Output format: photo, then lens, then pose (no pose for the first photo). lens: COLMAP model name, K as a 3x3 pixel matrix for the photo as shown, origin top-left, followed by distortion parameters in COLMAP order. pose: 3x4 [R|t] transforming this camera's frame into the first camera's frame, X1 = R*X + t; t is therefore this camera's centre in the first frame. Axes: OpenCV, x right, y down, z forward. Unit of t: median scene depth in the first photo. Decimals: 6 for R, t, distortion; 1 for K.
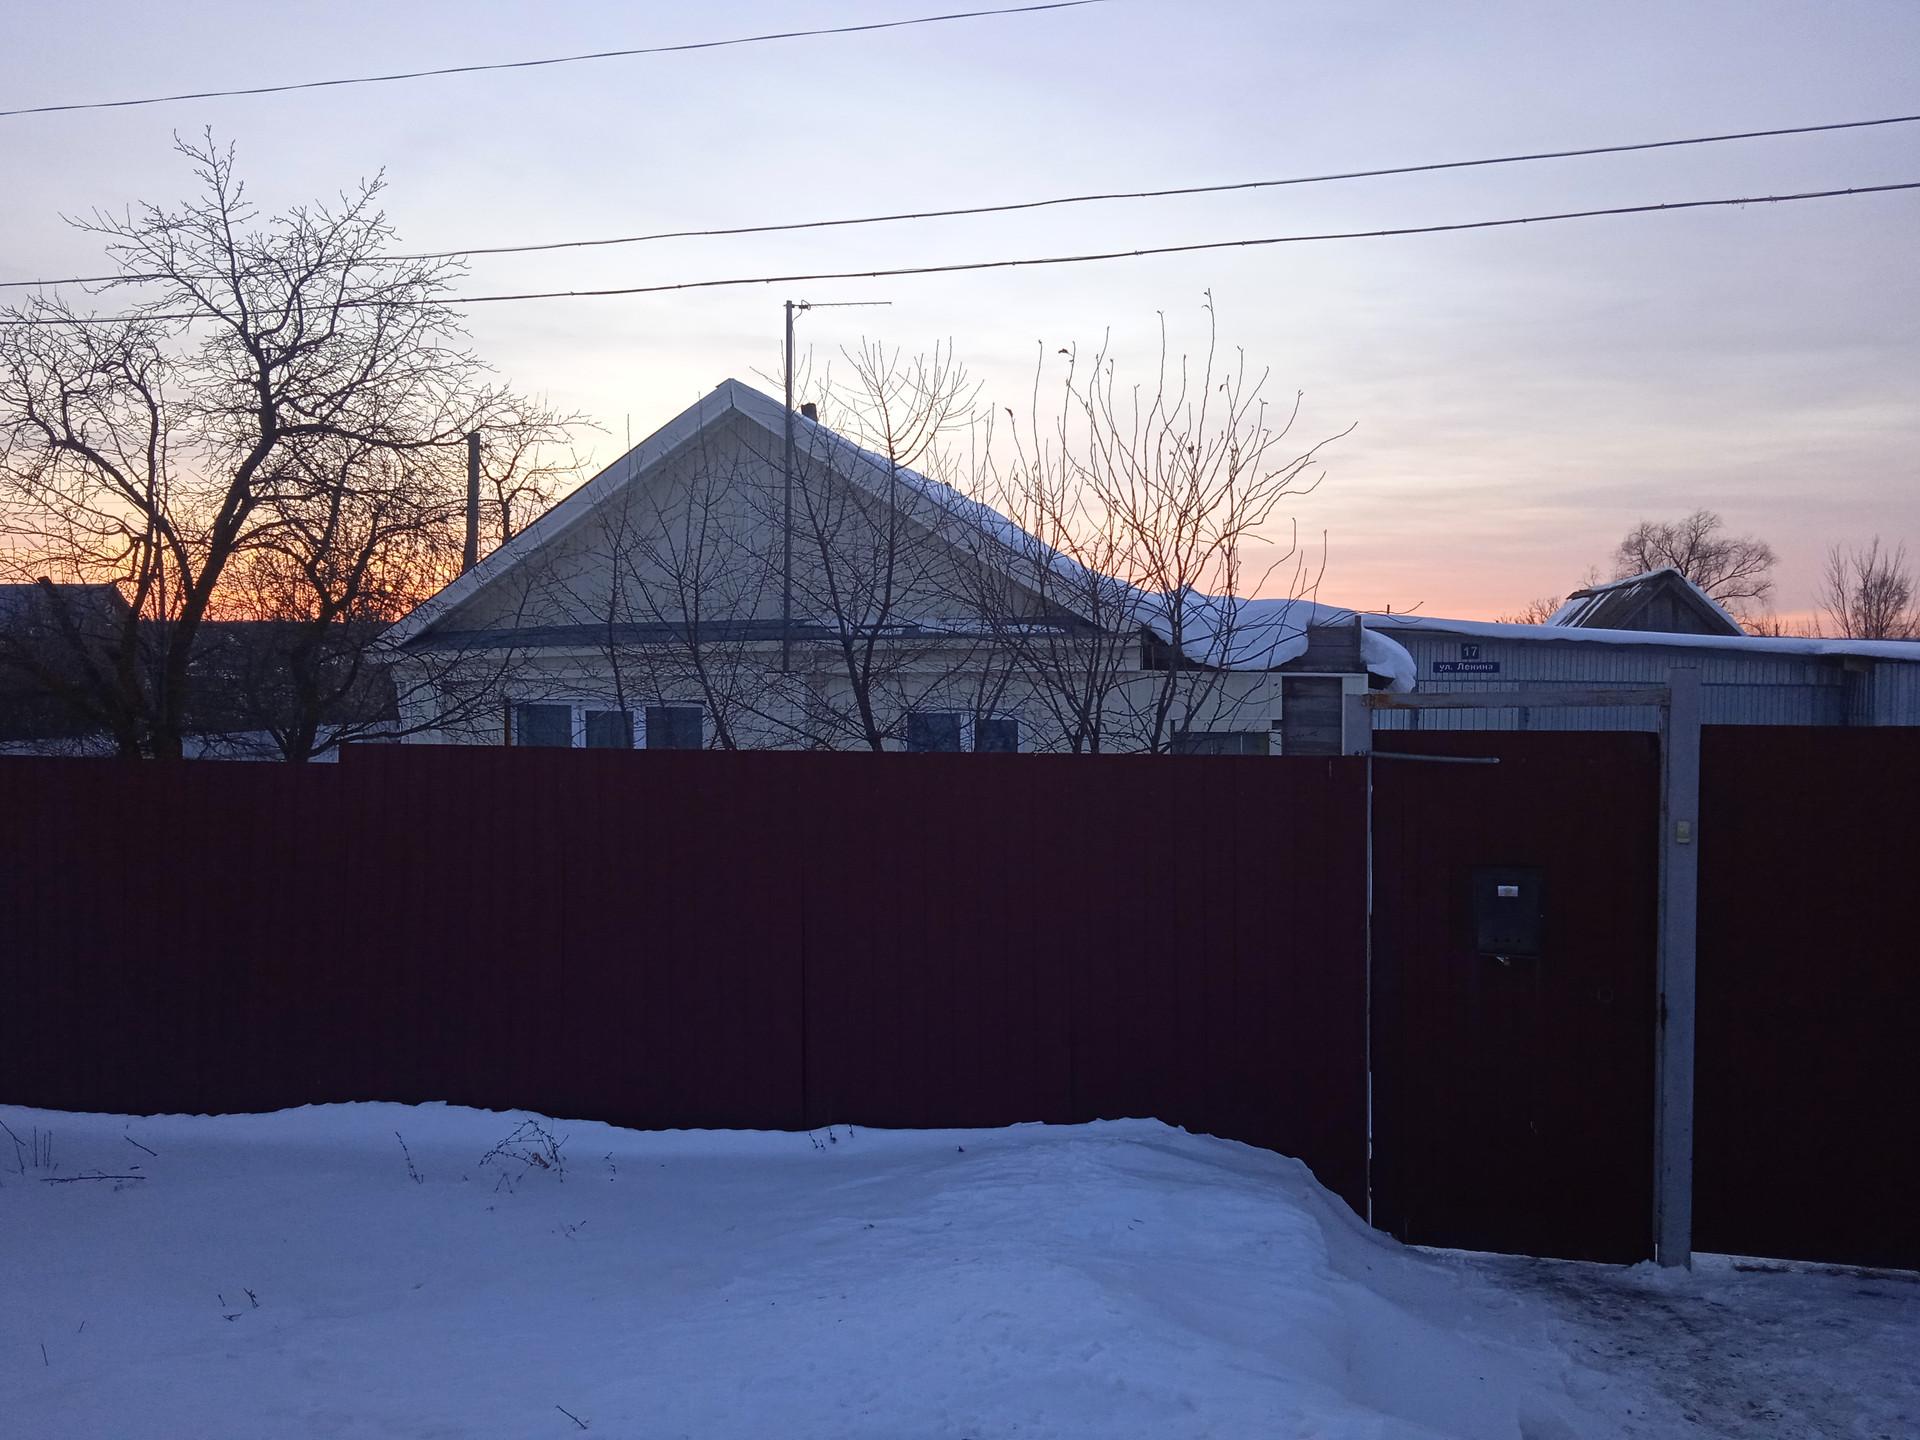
lens RADIAL K [[1545.6, 0, 960.0], [0, 1545.6, 720.0], [0, 0, 1]] dist [0.048875, -0.051106]
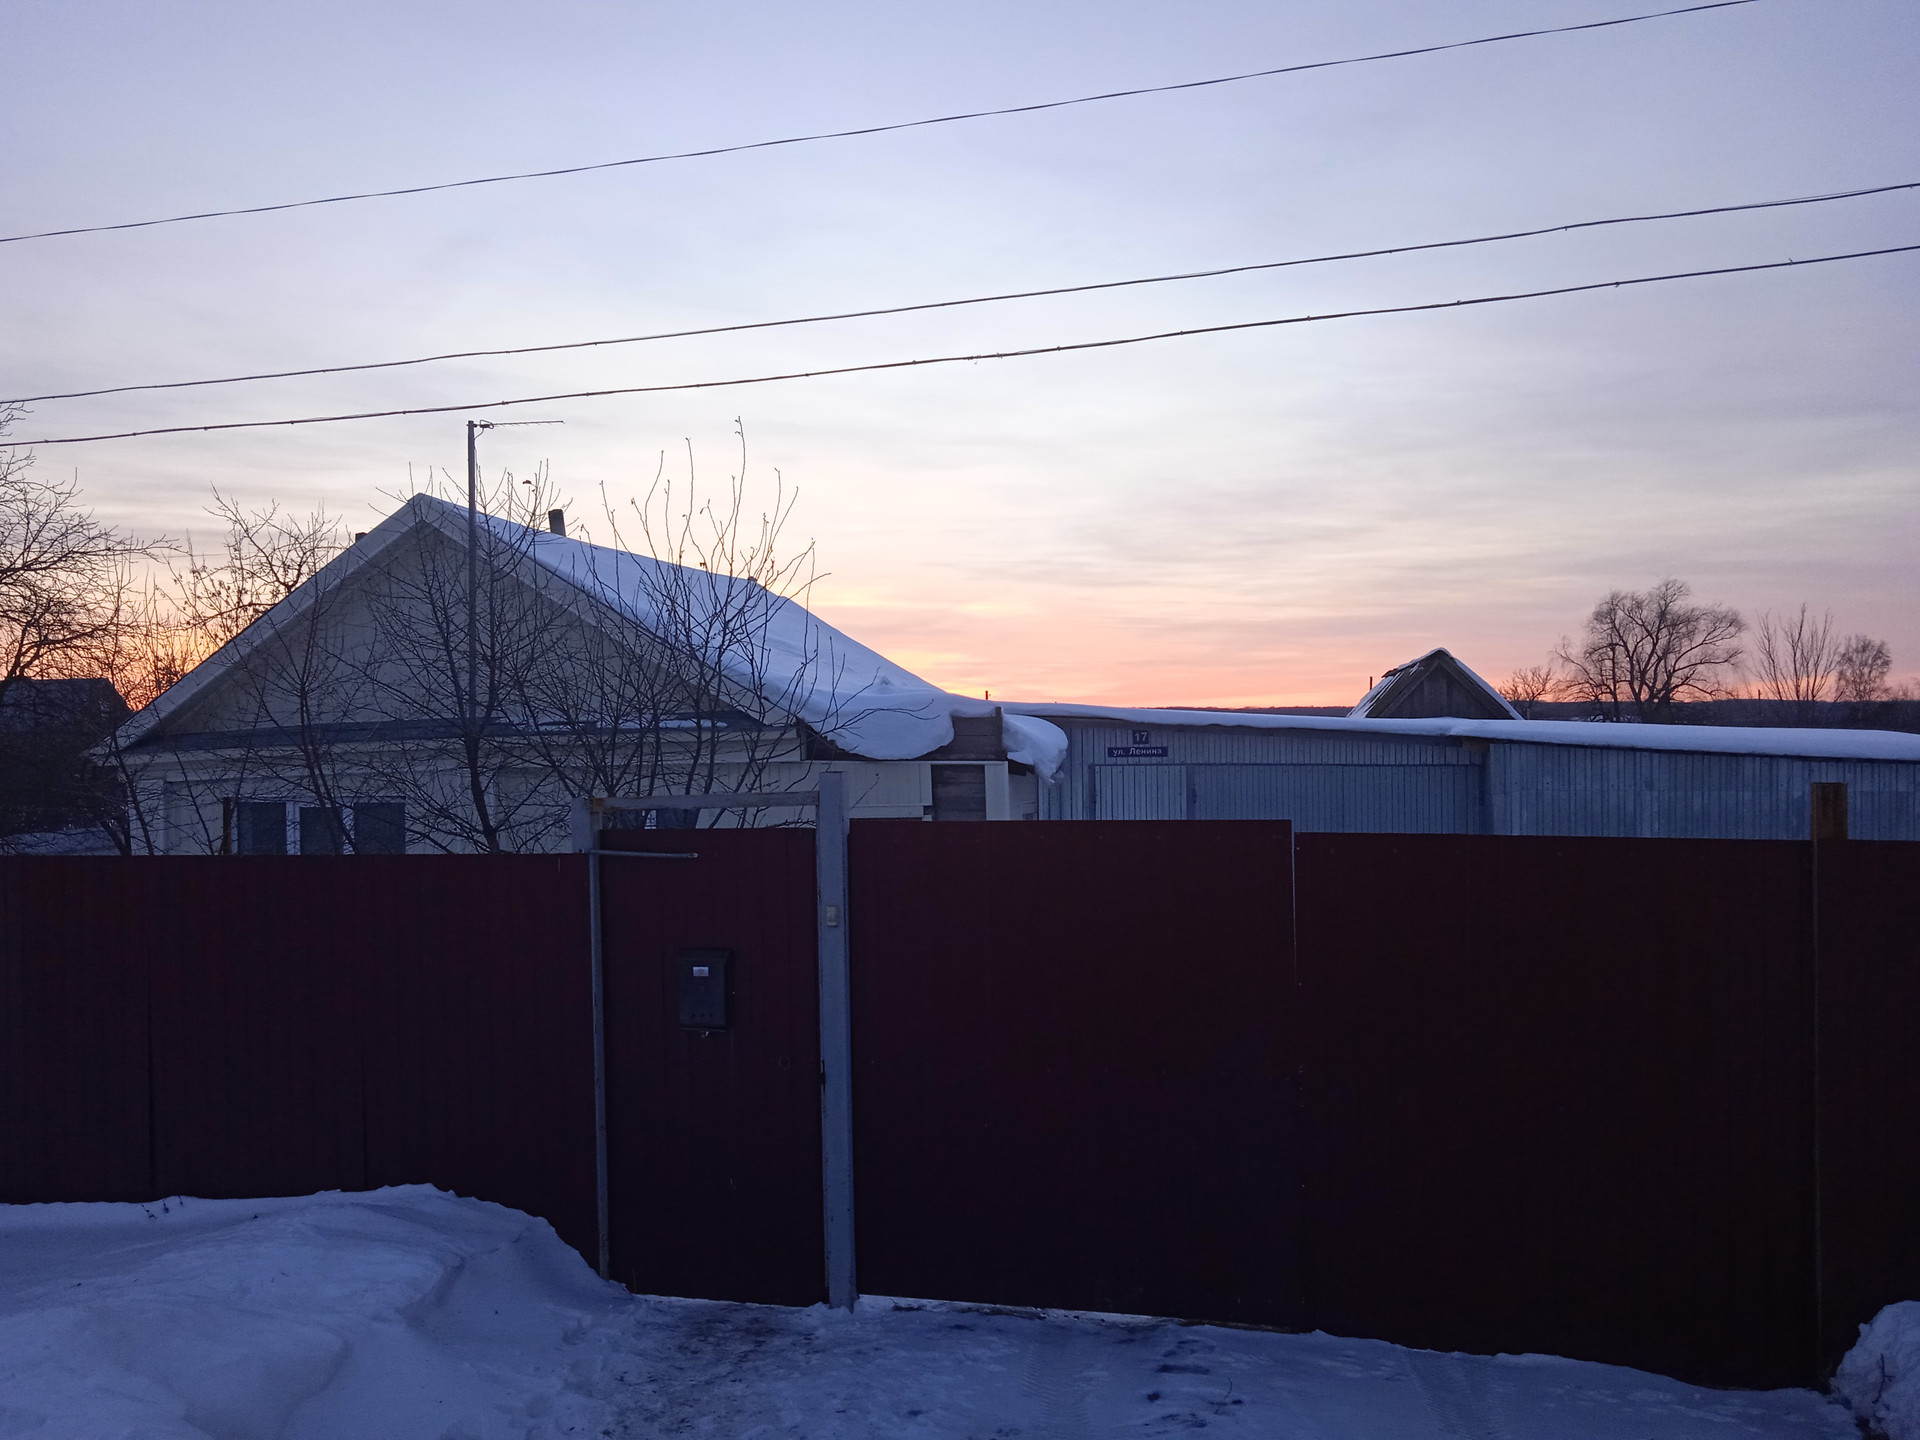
lens RADIAL K [[1545.6, 0, 960.0], [0, 1545.6, 720.0], [0, 0, 1]] dist [0.048875, -0.051106]
pose [[0.999797, -0.017039, -0.010788, 0.441821], [0.016479, 0.998612, -0.050020, -0.010205], [0.011625, 0.049832, 0.998690, -0.103137]]
